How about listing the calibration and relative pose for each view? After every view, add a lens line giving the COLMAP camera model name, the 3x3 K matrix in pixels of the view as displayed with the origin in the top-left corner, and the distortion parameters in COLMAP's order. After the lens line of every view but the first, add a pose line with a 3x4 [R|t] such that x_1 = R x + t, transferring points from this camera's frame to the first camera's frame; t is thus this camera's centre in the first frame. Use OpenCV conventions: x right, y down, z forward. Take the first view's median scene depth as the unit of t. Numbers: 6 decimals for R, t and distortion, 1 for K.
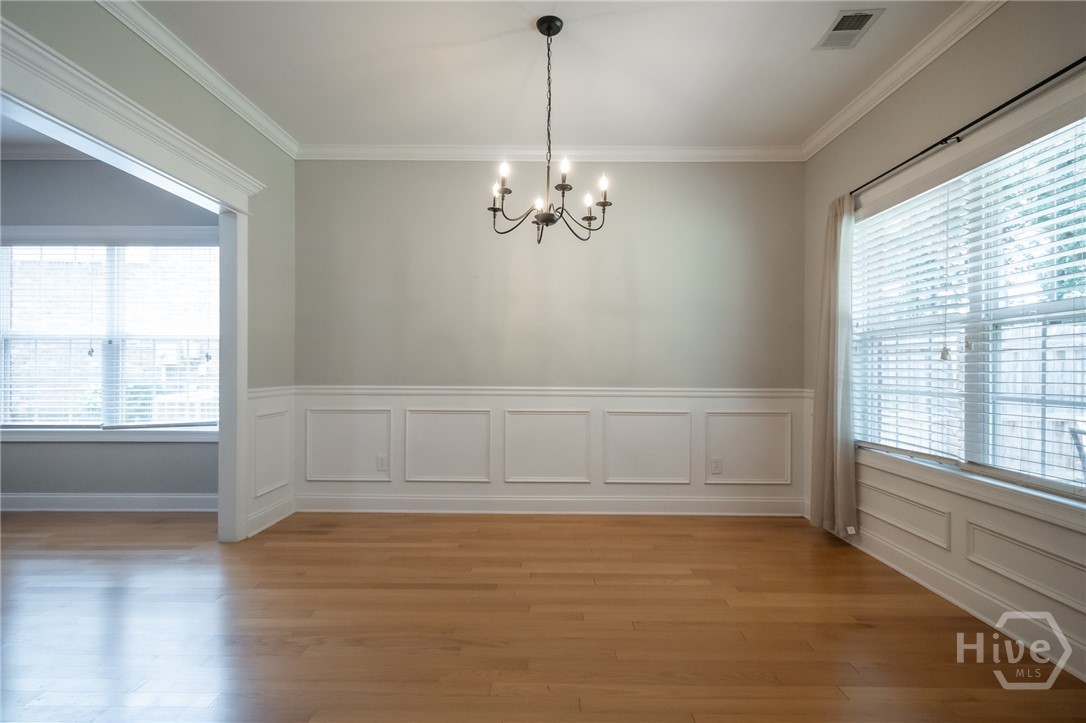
lens RADIAL K [[538.6, 0, 543.0], [0, 538.6, 361.5], [0, 0, 1]] dist [0.025776, -0.000022]
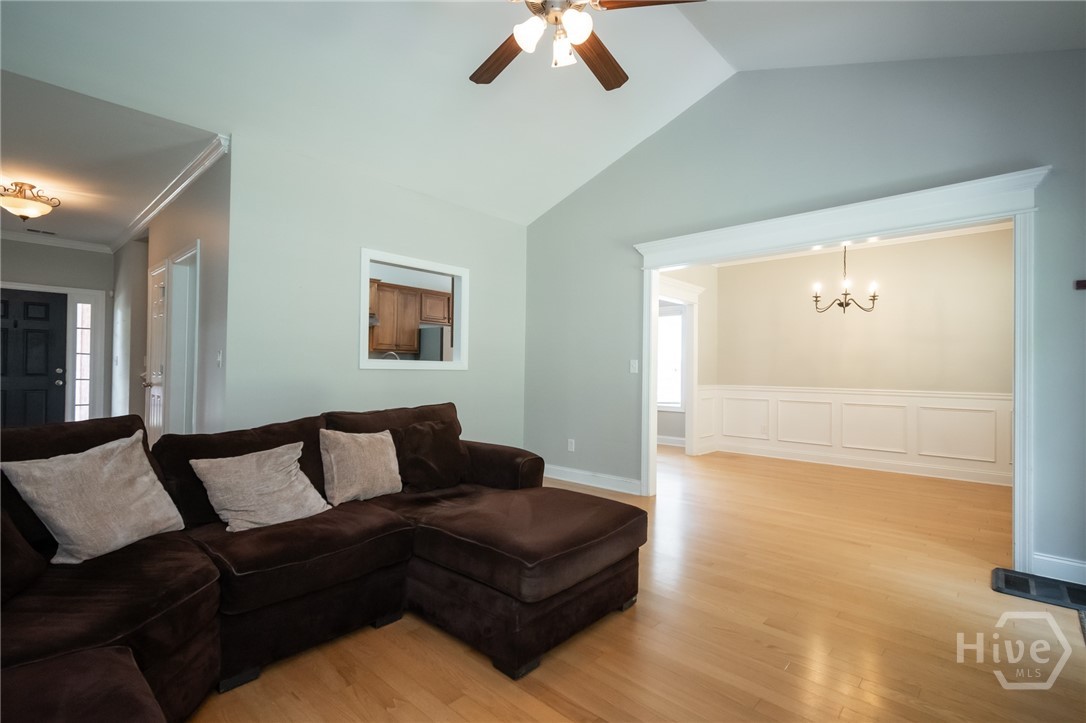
lens RADIAL K [[490.6, 0, 543.0], [0, 490.6, 361.5], [0, 0, 1]] dist [0.021018, 0.000009]
pose [[0.739680, -0.008635, -0.672904, 0.273912], [-0.004074, 0.999842, -0.017309, -0.006411], [0.672947, 0.015545, 0.739528, -0.744799]]
